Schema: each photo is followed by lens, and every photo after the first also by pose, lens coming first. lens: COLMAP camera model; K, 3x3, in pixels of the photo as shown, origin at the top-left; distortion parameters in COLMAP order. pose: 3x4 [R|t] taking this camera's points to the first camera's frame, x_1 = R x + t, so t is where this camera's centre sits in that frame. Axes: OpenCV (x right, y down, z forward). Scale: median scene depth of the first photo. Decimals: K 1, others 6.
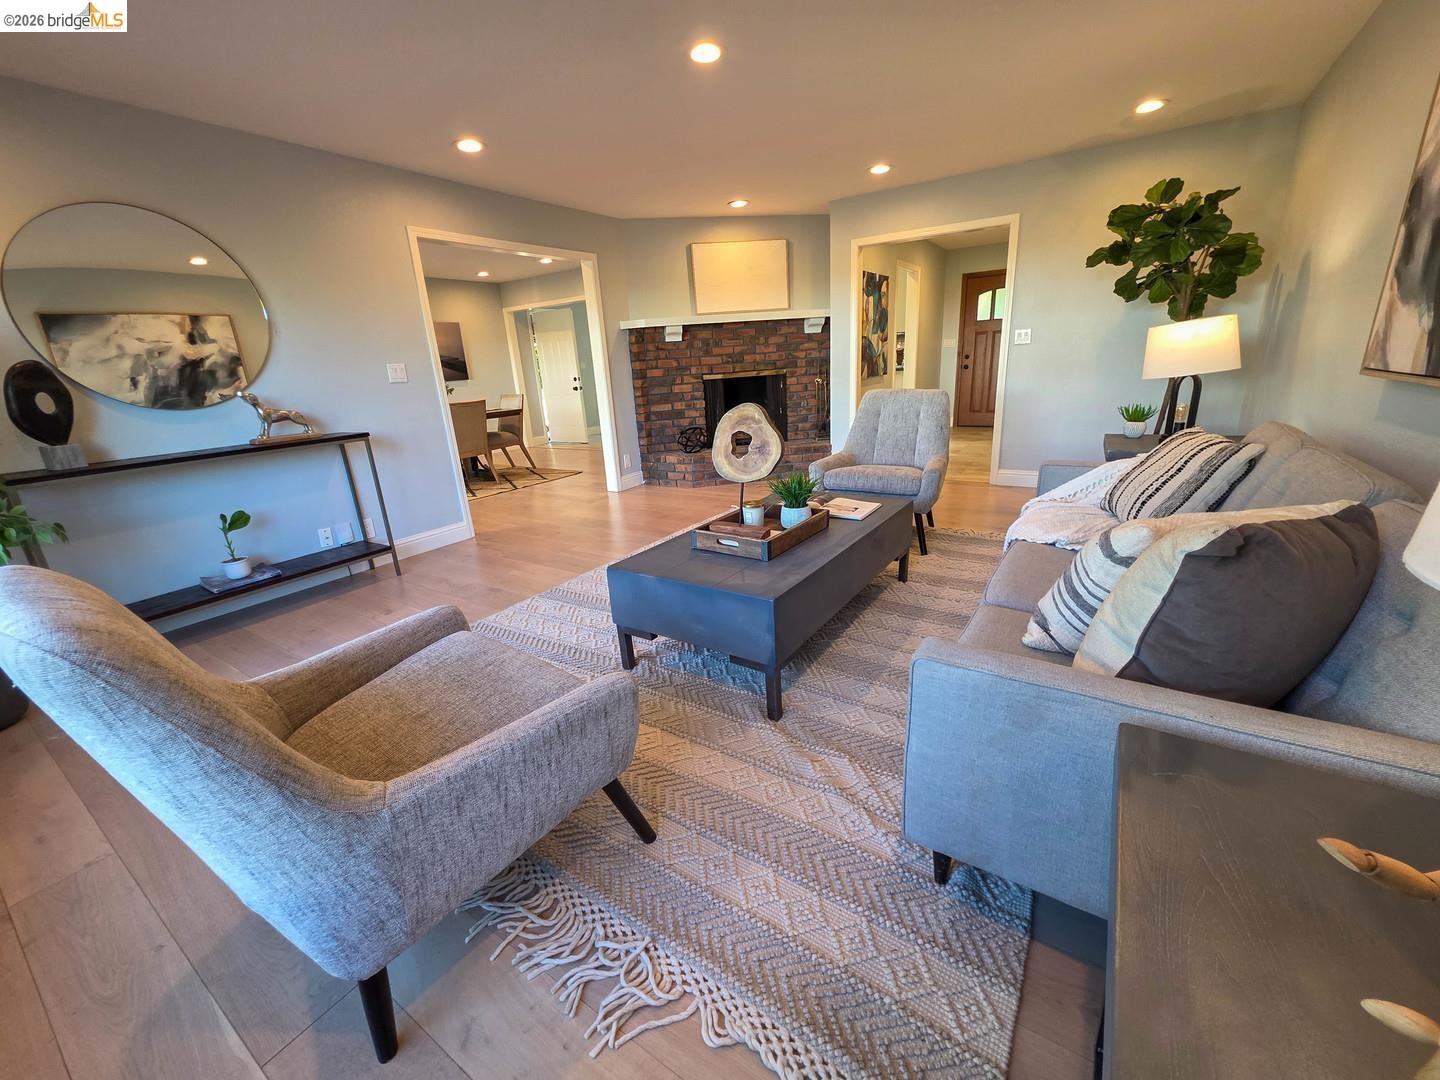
lens RADIAL K [[577.2, 0, 717.1], [0, 577.2, 537.3], [0, 0, 1]] dist [-0.000215, 0.000312]
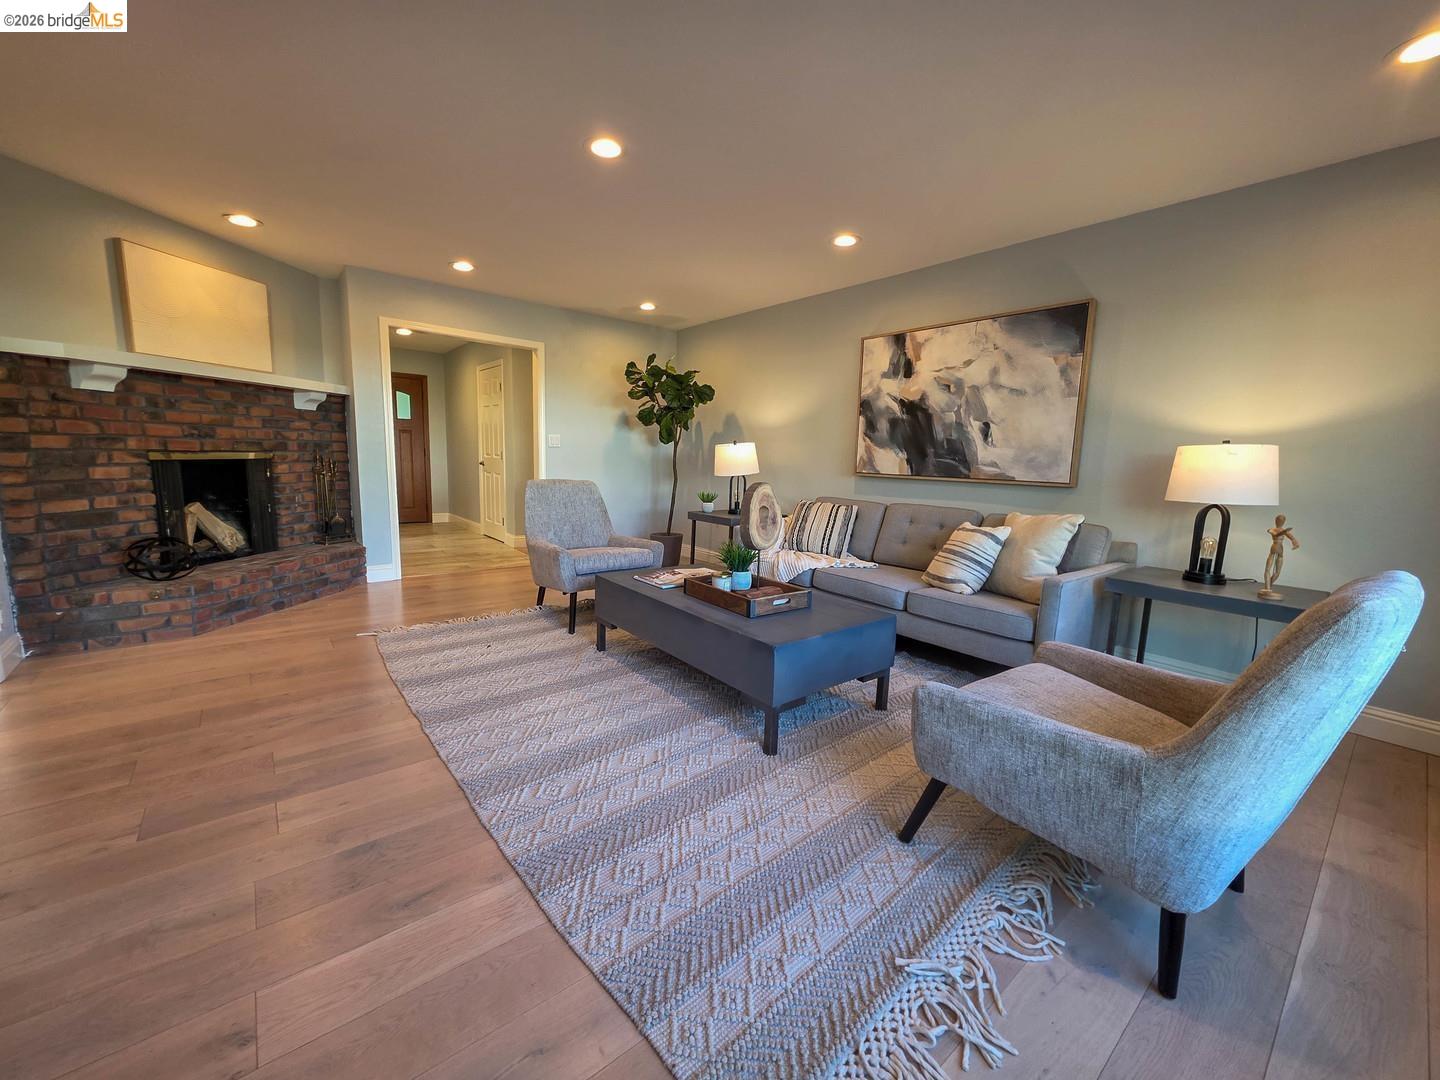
lens RADIAL K [[577.2, 0, 718.4], [0, 577.2, 538.3], [0, 0, 1]] dist [-0.000215, 0.000312]
pose [[0.296848, -0.069875, 0.952365, -0.428280], [0.234062, 0.972220, -0.001624, -0.054850], [-0.925795, 0.223395, 0.304956, 0.291418]]
